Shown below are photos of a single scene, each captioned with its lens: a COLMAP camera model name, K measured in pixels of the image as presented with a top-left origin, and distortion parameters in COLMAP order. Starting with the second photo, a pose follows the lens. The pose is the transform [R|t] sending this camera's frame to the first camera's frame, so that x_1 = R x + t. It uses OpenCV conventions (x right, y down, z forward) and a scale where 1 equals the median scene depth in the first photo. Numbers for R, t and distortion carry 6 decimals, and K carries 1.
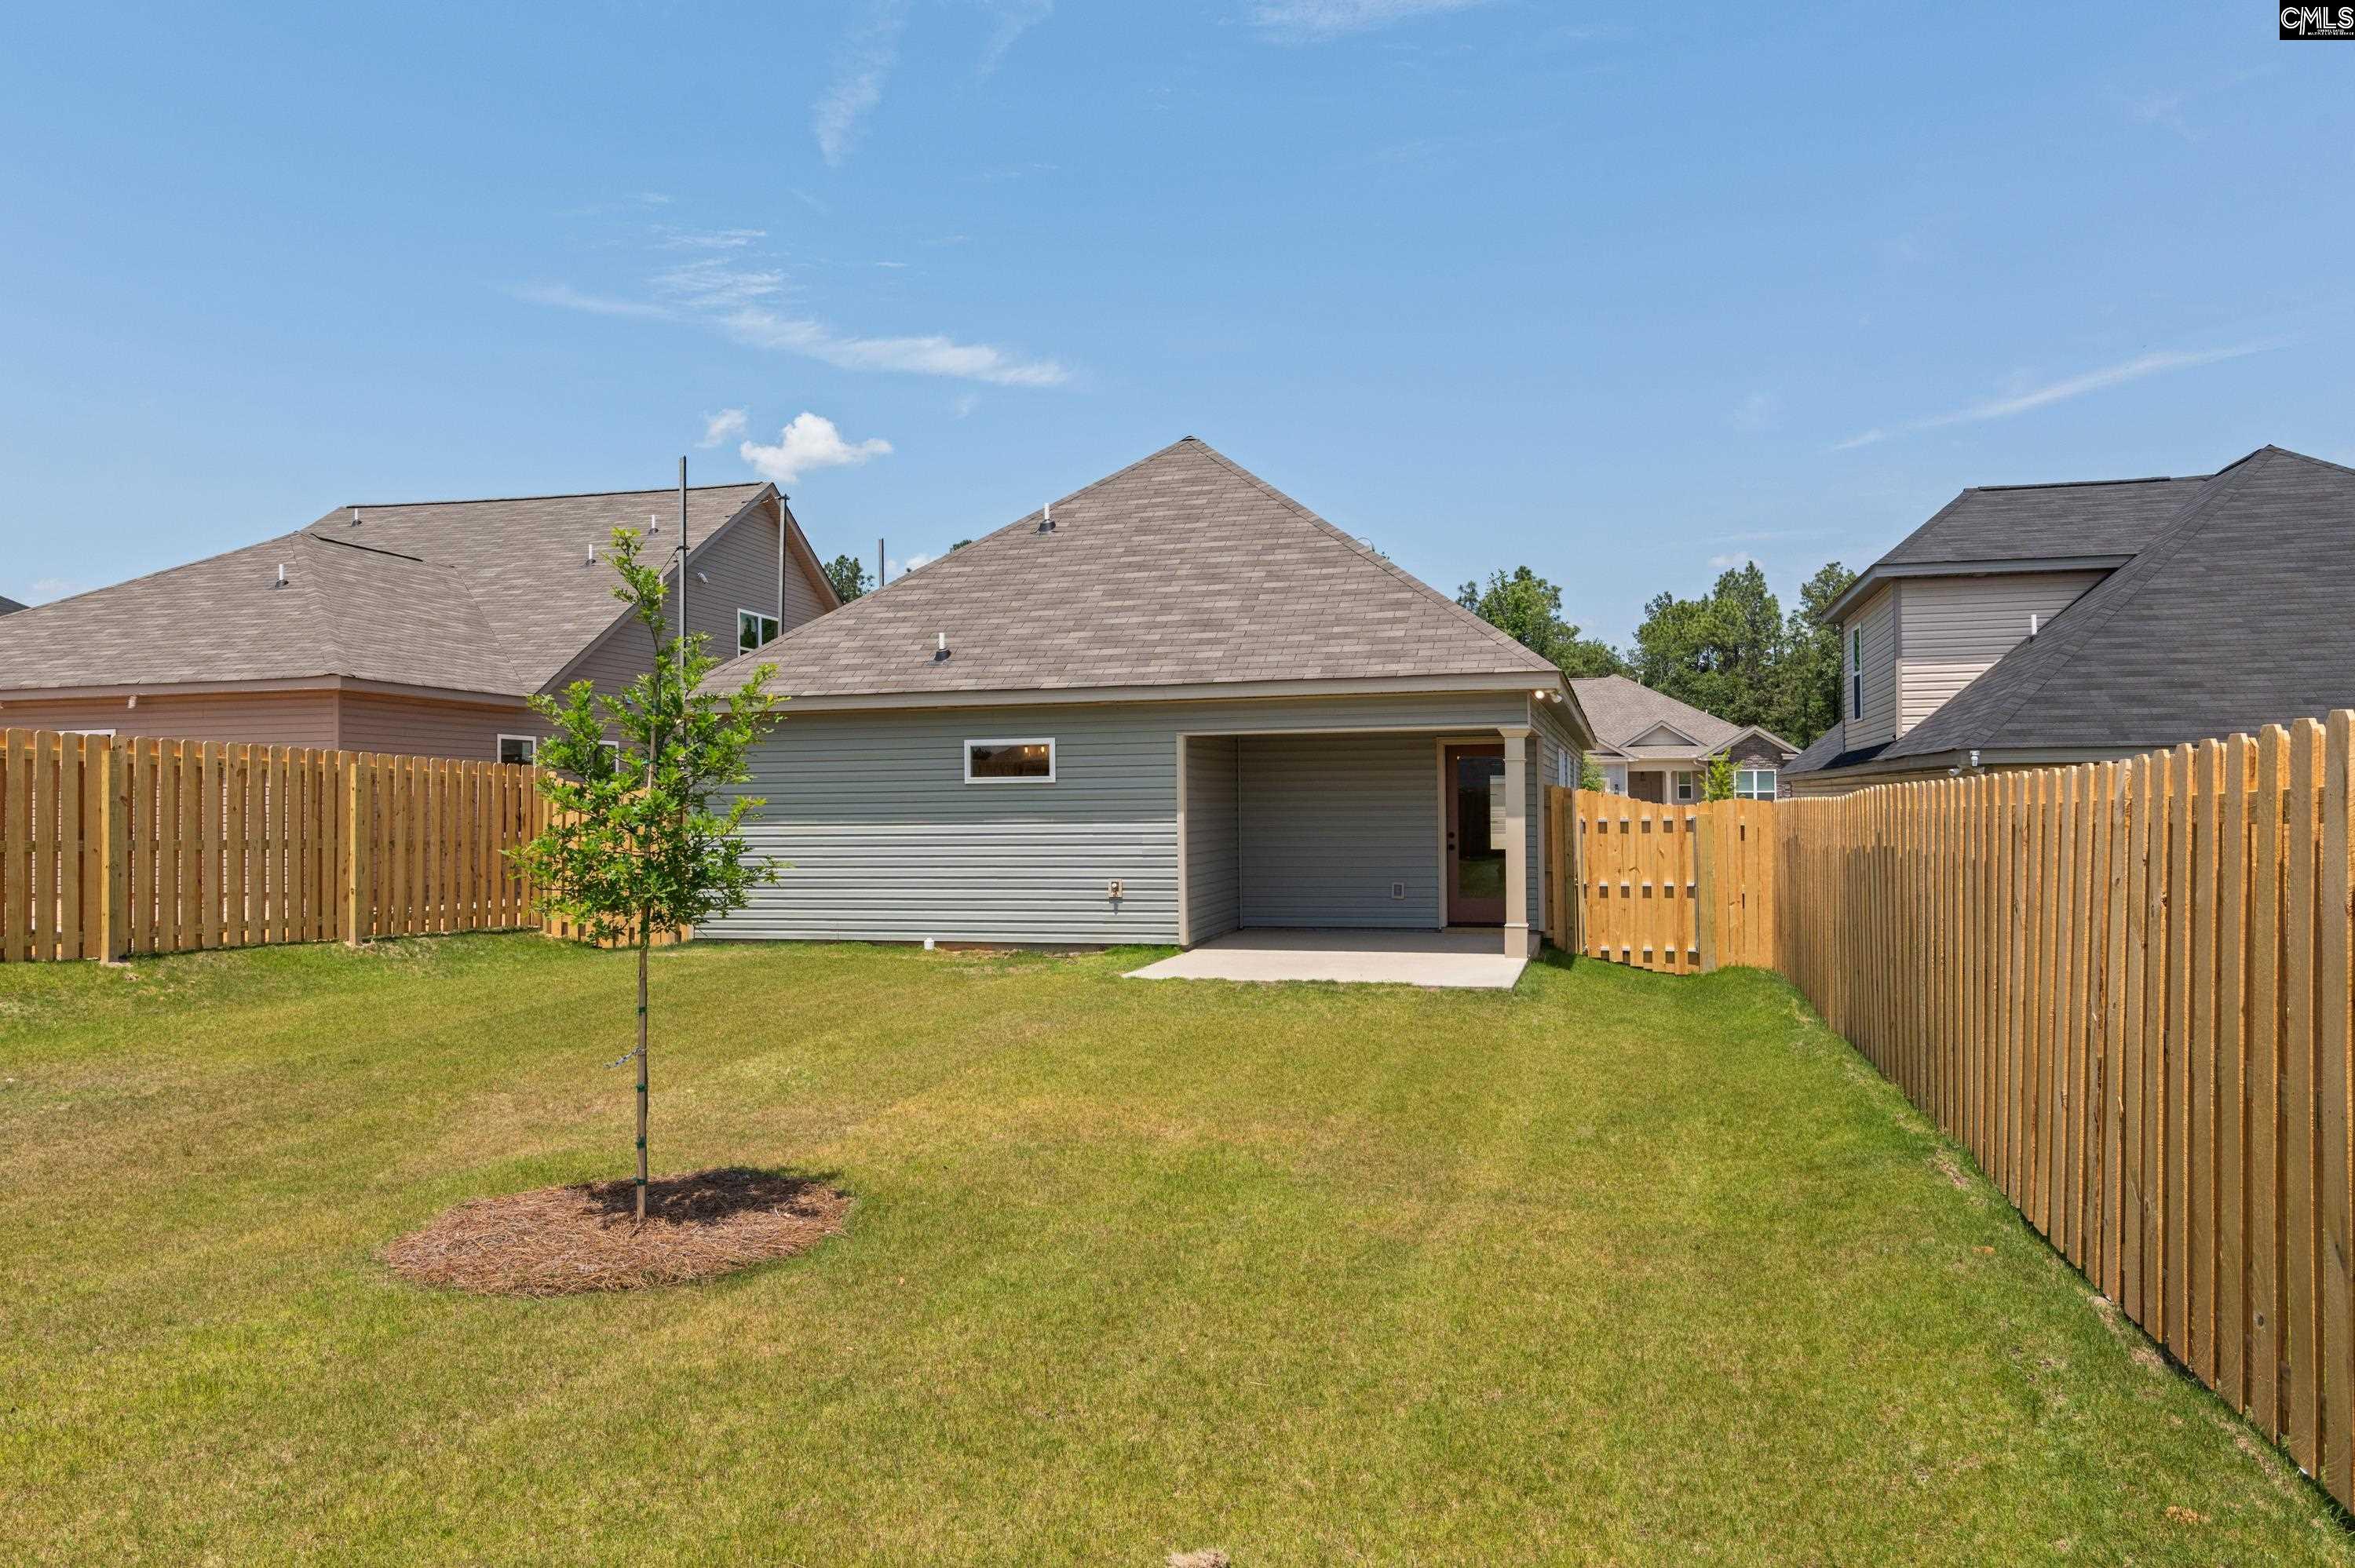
lens RADIAL K [[1497.6, 0, 1228.5], [0, 1497.6, 780.3], [0, 0, 1]] dist [-0.002434, 0.003511]
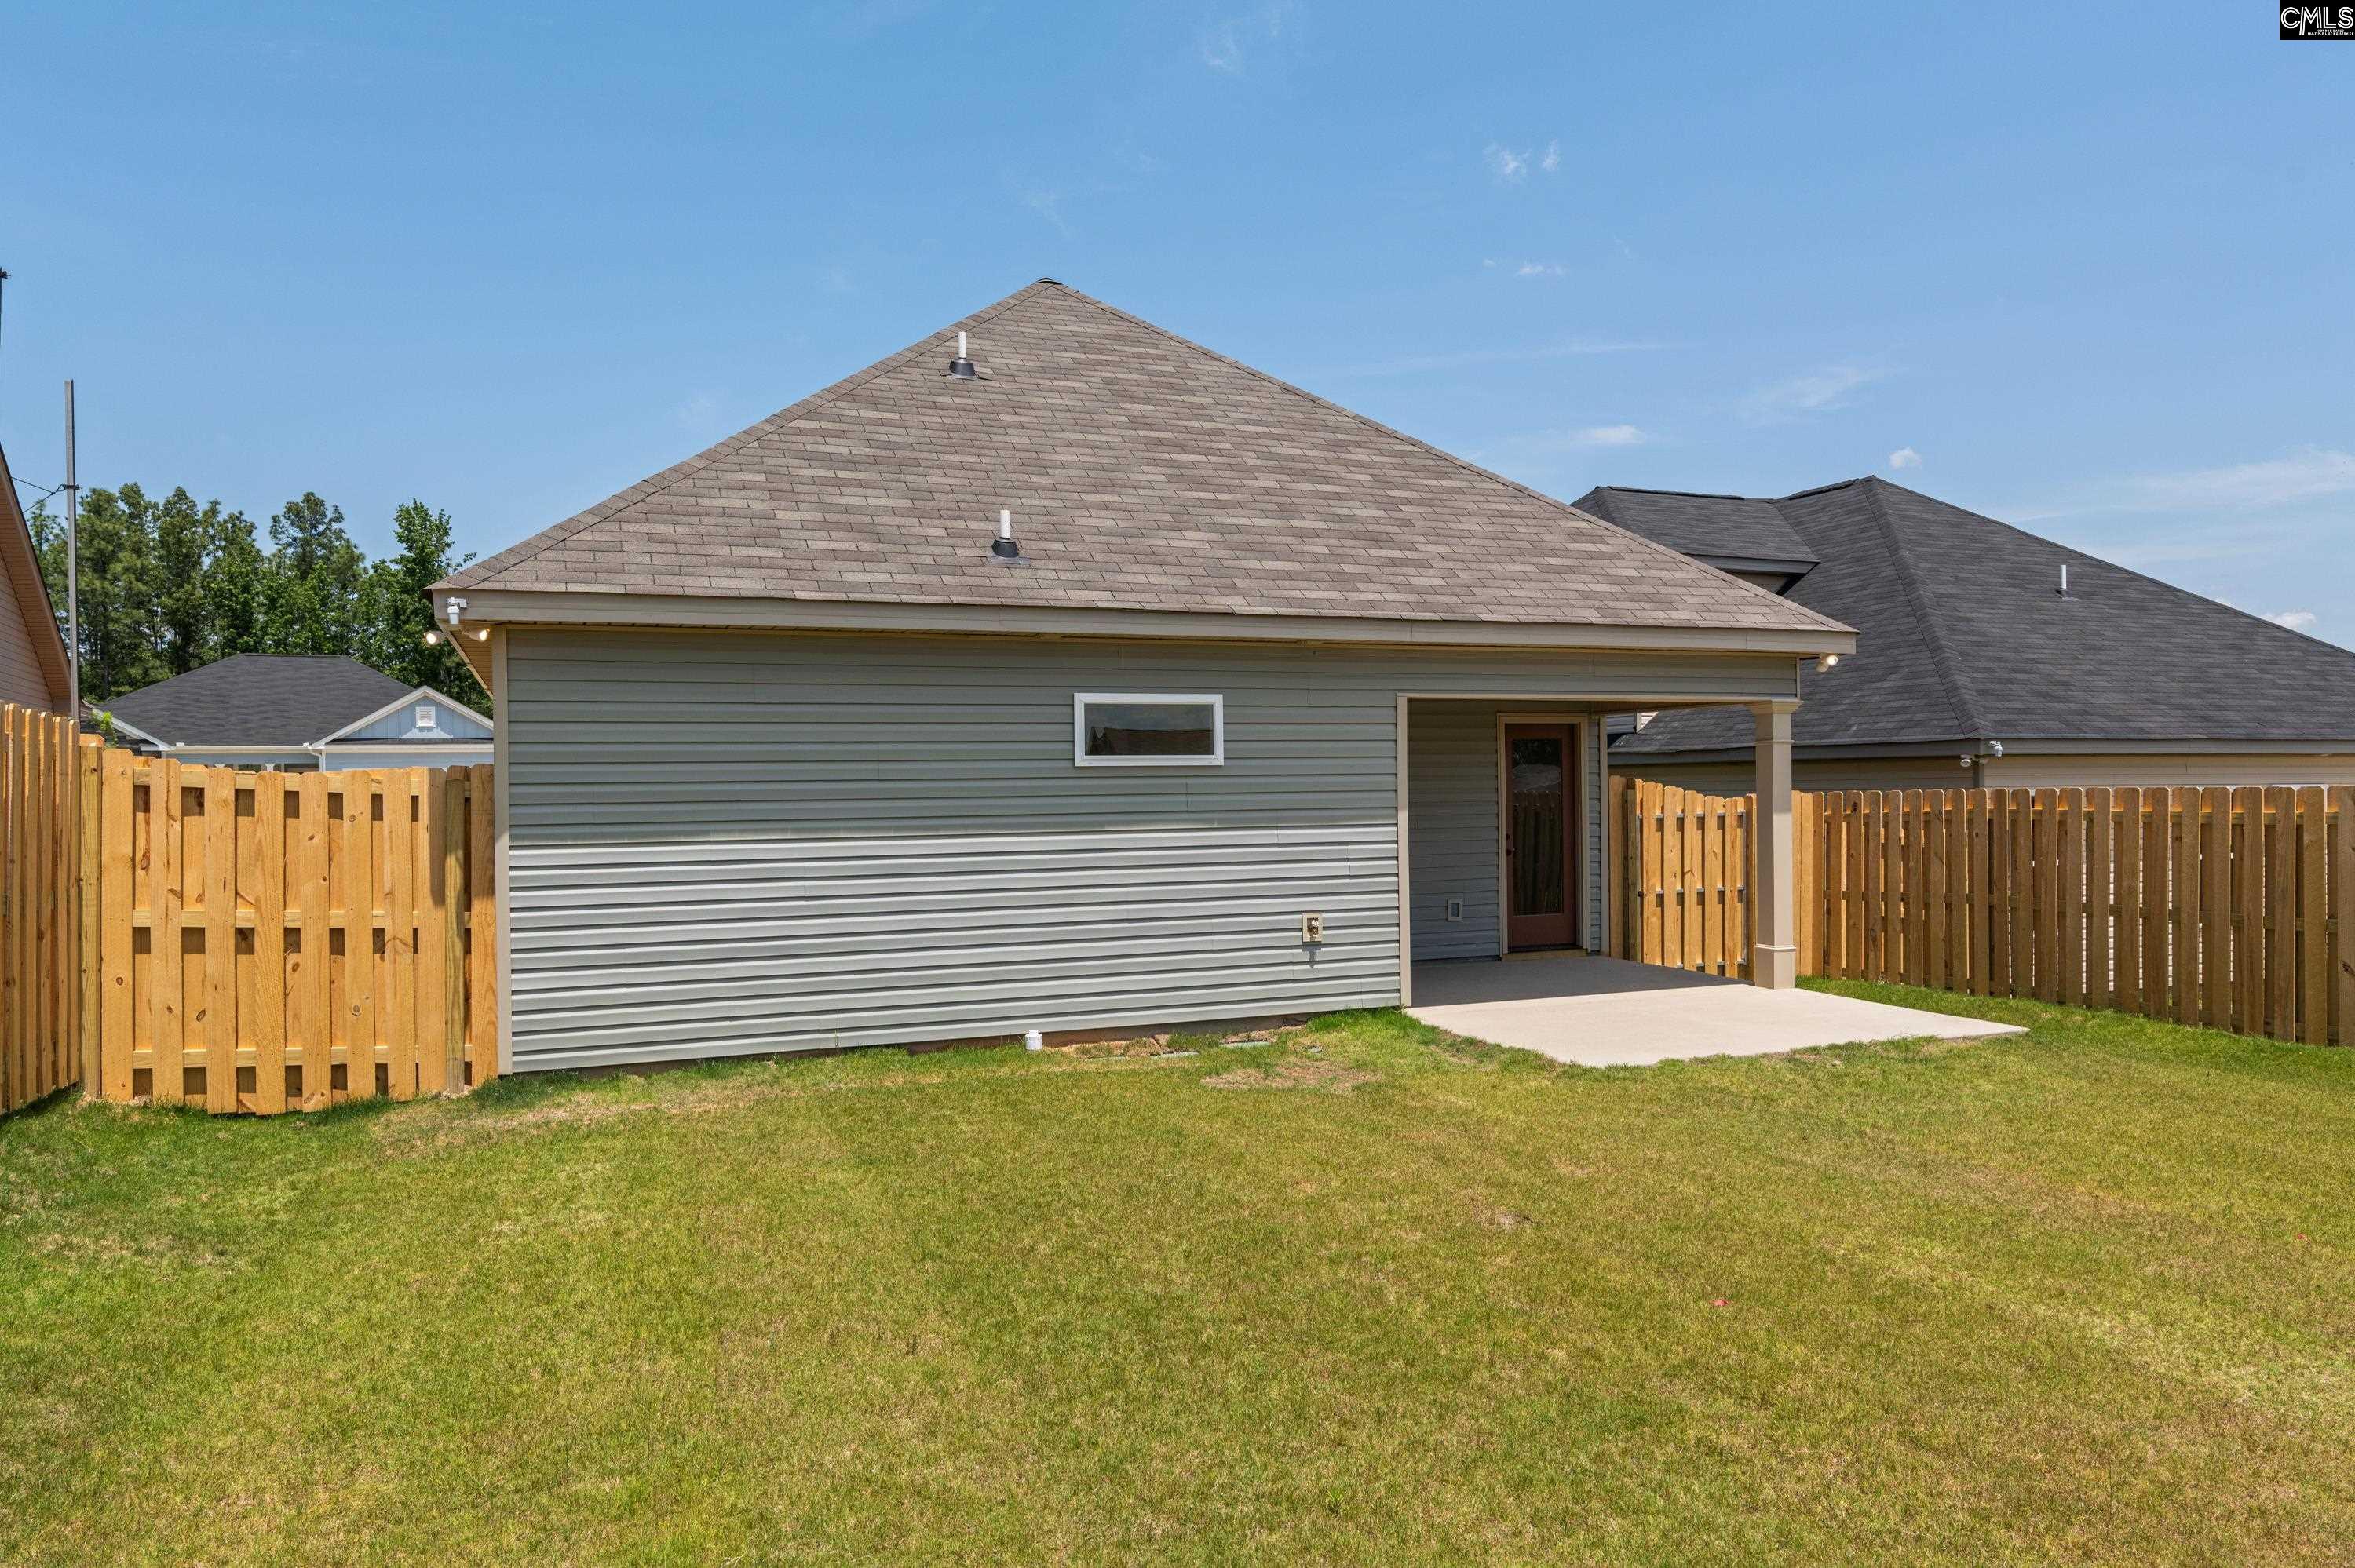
lens RADIAL K [[1510.1, 0, 1186.6], [0, 1510.1, 797.3], [0, 0, 1]] dist [0.002657, -0.000031]
pose [[0.811713, -0.003806, 0.584044, -0.478882], [-0.002871, 0.999941, 0.010506, 0.007993], [-0.584049, -0.010205, 0.811654, 0.471738]]
